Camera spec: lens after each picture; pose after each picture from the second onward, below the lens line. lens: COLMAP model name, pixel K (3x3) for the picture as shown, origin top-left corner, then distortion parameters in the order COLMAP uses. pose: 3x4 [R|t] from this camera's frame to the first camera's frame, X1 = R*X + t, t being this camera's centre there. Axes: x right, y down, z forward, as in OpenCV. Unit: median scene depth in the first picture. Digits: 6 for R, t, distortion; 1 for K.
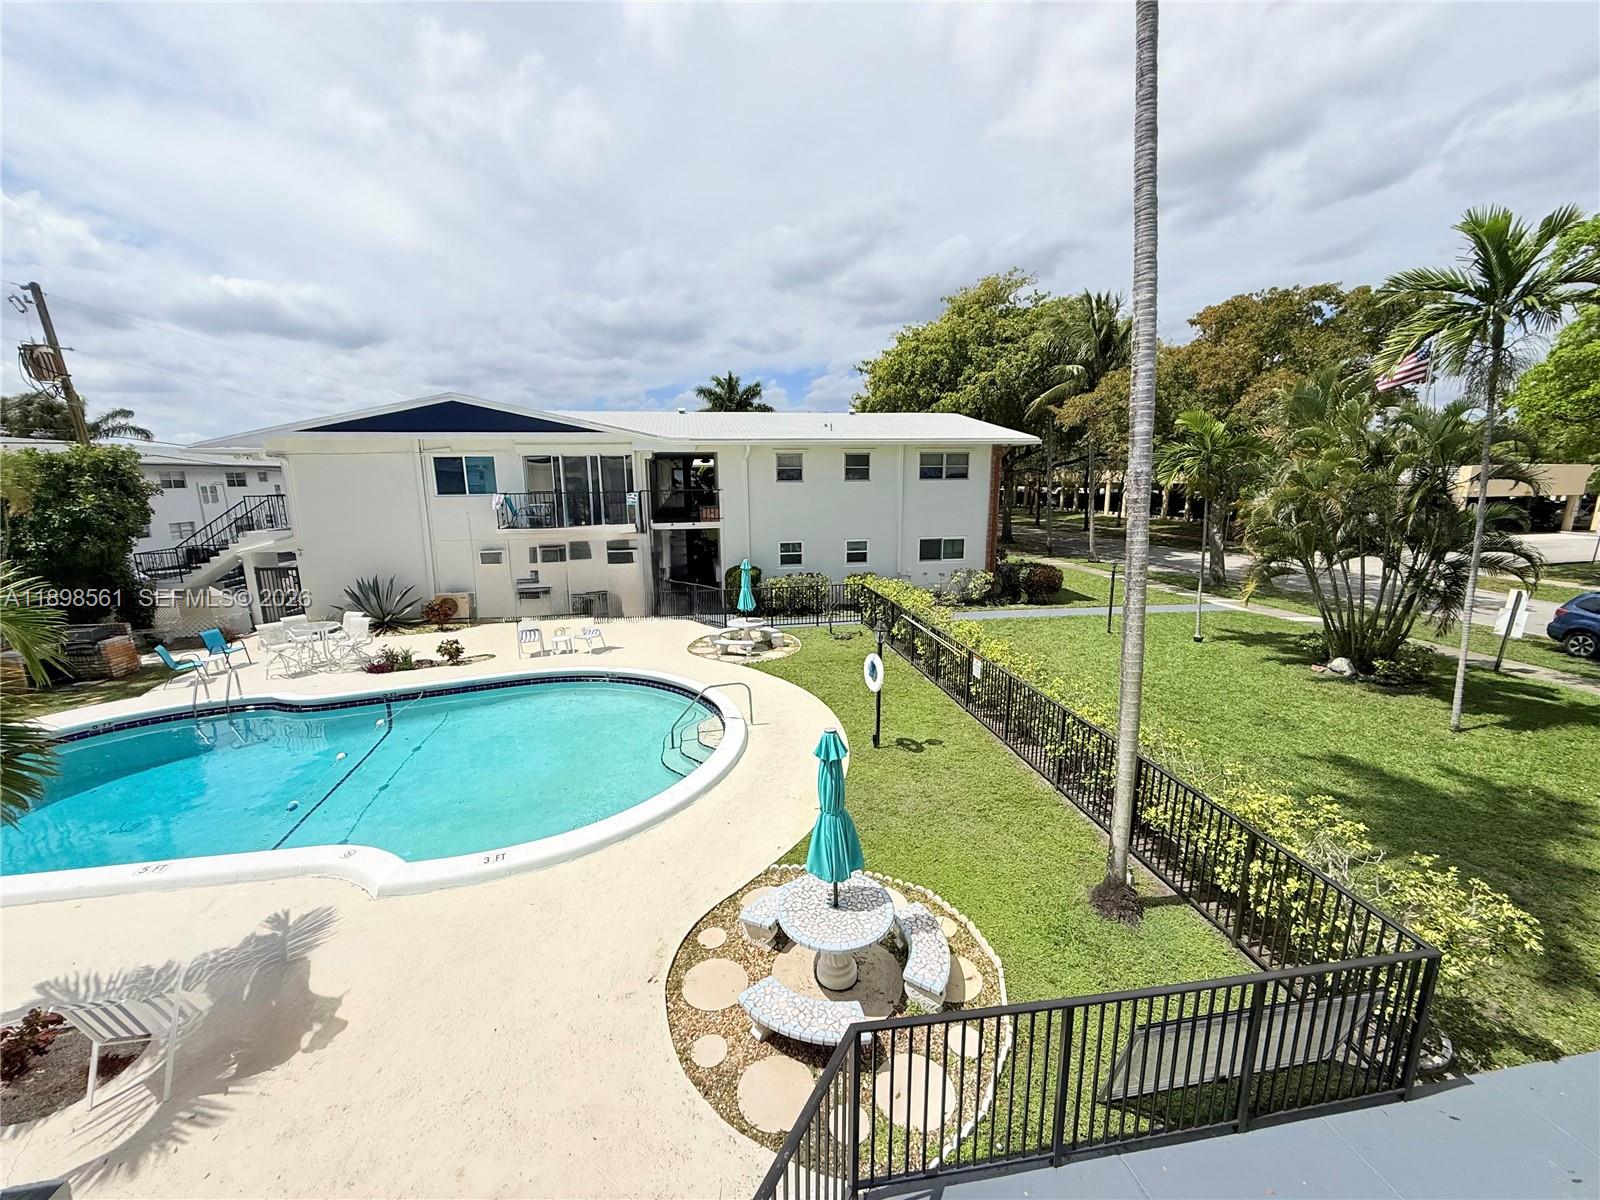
lens RADIAL K [[640.3, 0, 796.6], [0, 640.3, 598.4], [0, 0, 1]] dist [0.004481, 0.000223]
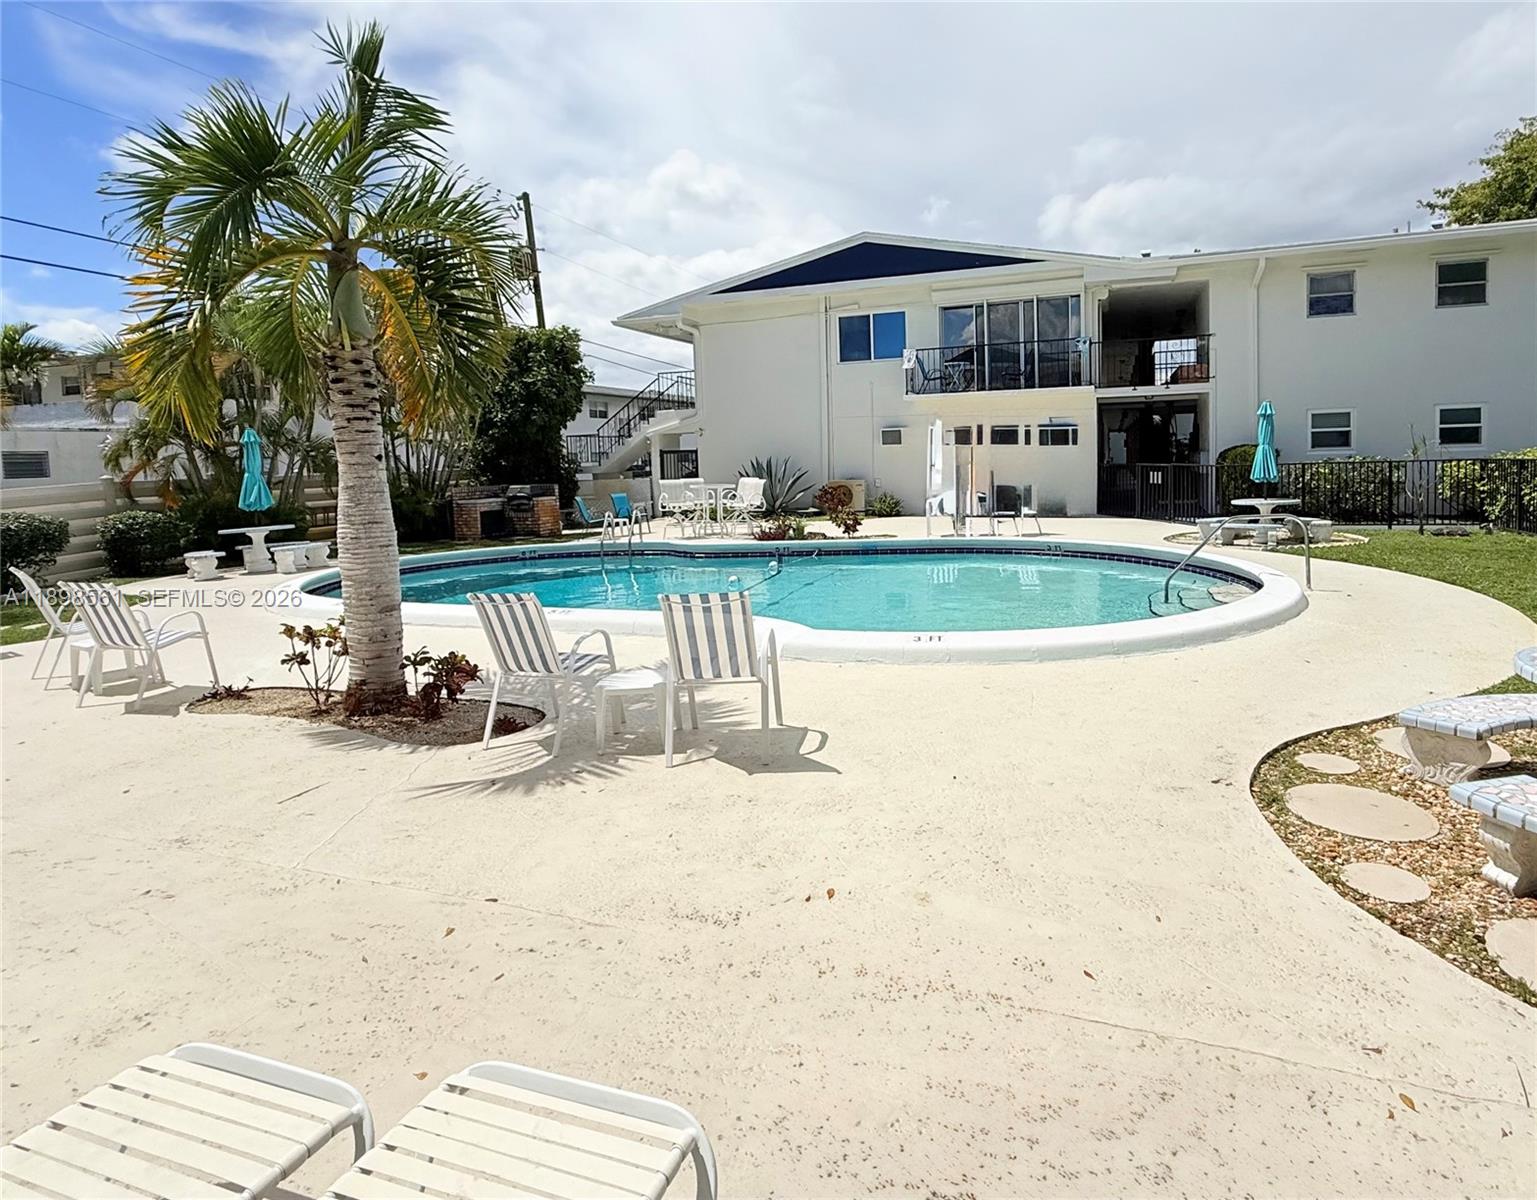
lens RADIAL K [[839.1, 0, 818.6], [0, 839.1, 522.2], [0, 0, 1]] dist [-0.001352, -0.000660]
pose [[0.877921, 0.013253, -0.478623, -0.092902], [-0.070540, 0.992289, -0.101912, 0.235349], [0.473582, 0.123233, 0.872086, 0.099394]]
